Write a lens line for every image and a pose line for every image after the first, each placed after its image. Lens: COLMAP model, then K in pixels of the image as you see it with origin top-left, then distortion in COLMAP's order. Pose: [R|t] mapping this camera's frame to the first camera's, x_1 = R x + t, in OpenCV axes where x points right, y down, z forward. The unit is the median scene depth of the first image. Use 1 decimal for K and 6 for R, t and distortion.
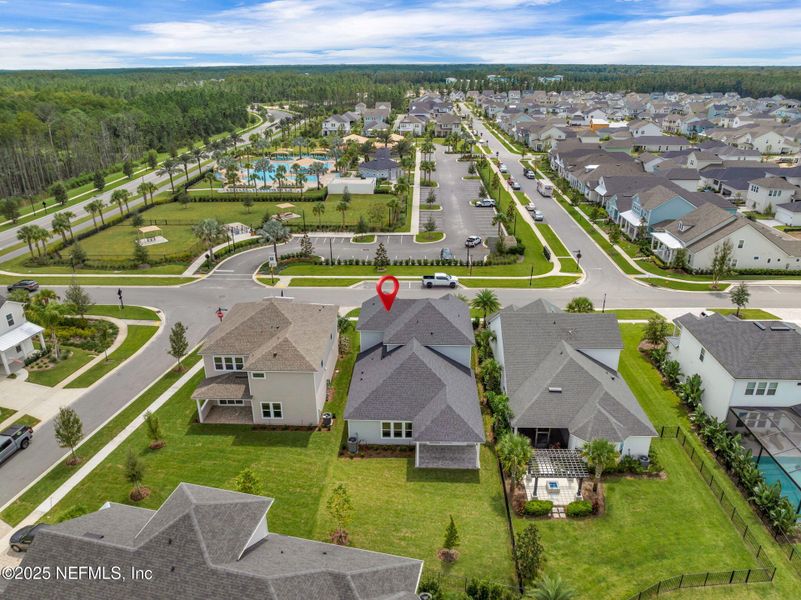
lens RADIAL K [[621.1, 0, 394.5], [0, 621.1, 302.4], [0, 0, 1]] dist [-0.038391, 0.005556]
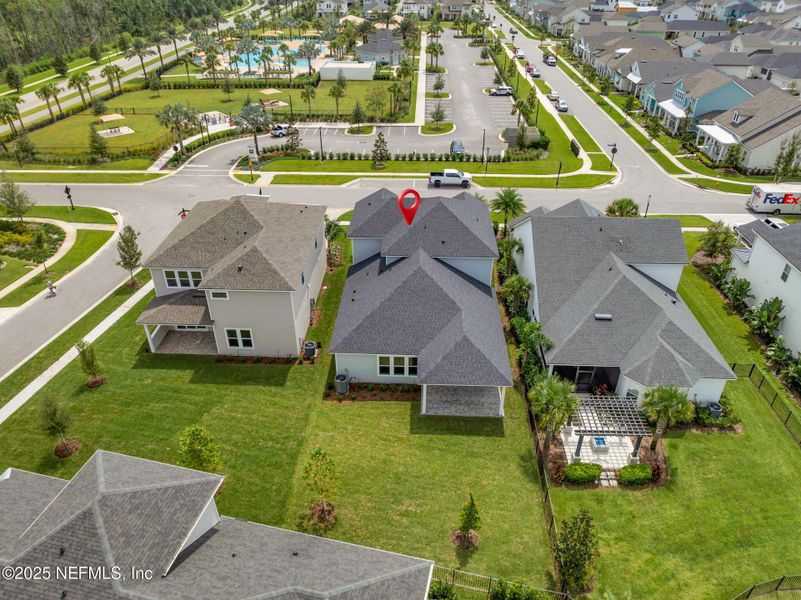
lens RADIAL K [[621.1, 0, 394.5], [0, 621.1, 302.4], [0, 0, 1]] dist [-0.038391, 0.005556]
pose [[0.999974, 0.007179, -0.000765, -0.000278], [-0.006982, 0.988618, 0.150288, 0.008468], [0.001835, -0.150279, 0.988642, 0.225112]]
